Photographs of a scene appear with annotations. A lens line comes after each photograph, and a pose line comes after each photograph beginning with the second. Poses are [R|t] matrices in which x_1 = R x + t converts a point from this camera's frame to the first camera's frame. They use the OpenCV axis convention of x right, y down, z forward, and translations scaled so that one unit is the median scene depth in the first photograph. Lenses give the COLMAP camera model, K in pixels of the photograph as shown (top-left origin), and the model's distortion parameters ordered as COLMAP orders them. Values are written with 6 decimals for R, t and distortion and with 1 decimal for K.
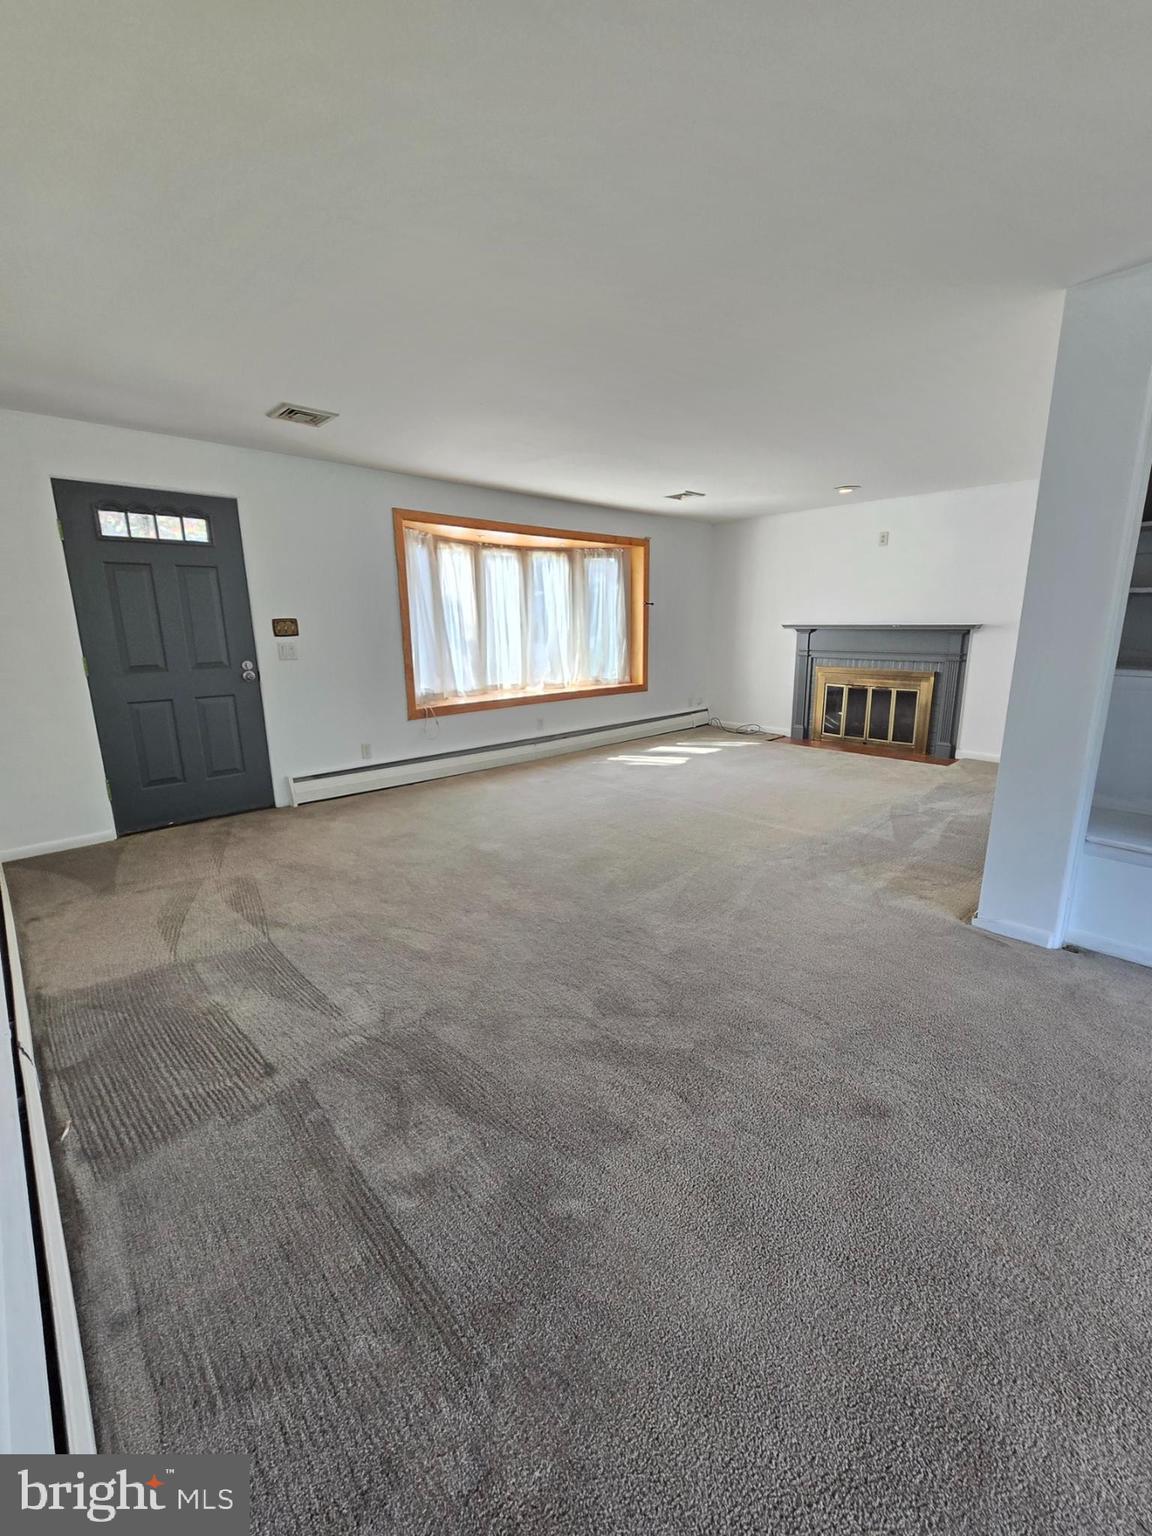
lens RADIAL K [[631.6, 0, 591.2], [0, 631.6, 766.7], [0, 0, 1]] dist [-0.002694, 0.000601]
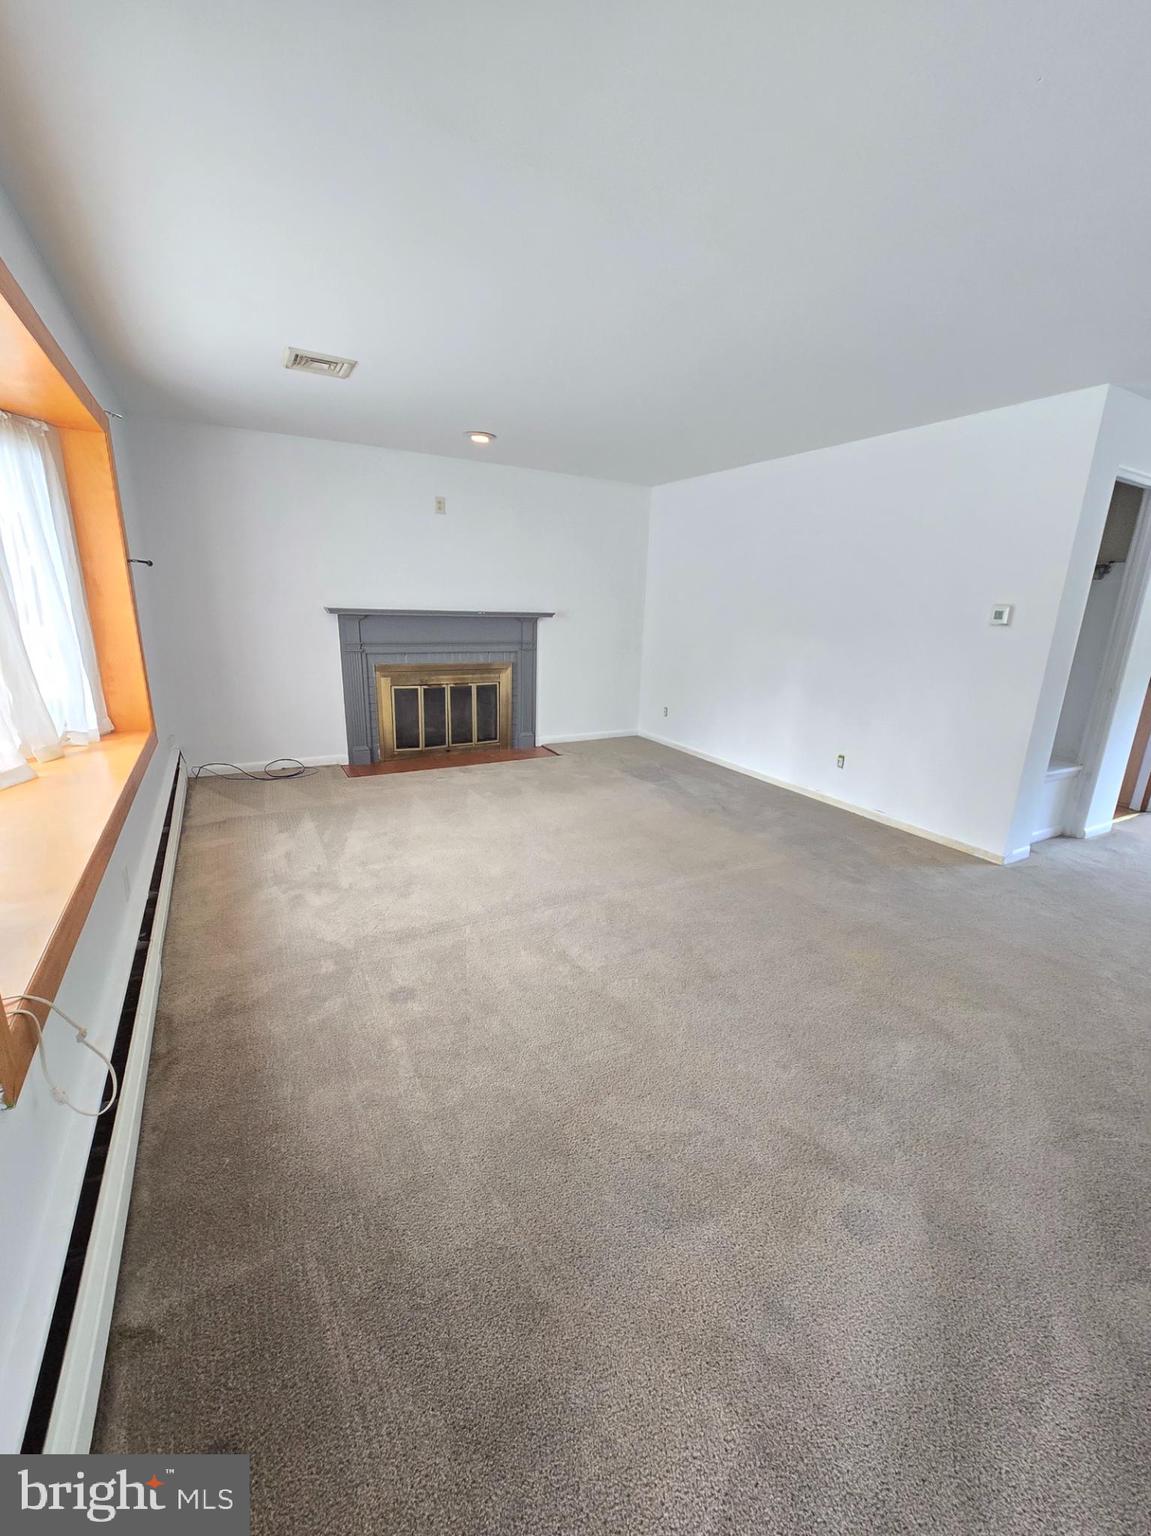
lens RADIAL K [[631.6, 0, 590.7], [0, 631.6, 766.7], [0, 0, 1]] dist [-0.002694, 0.000601]
pose [[0.239728, -0.234016, 0.942214, -0.519426], [0.183713, 0.963914, 0.192664, -0.234114], [-0.953300, 0.126910, 0.274069, 0.951463]]
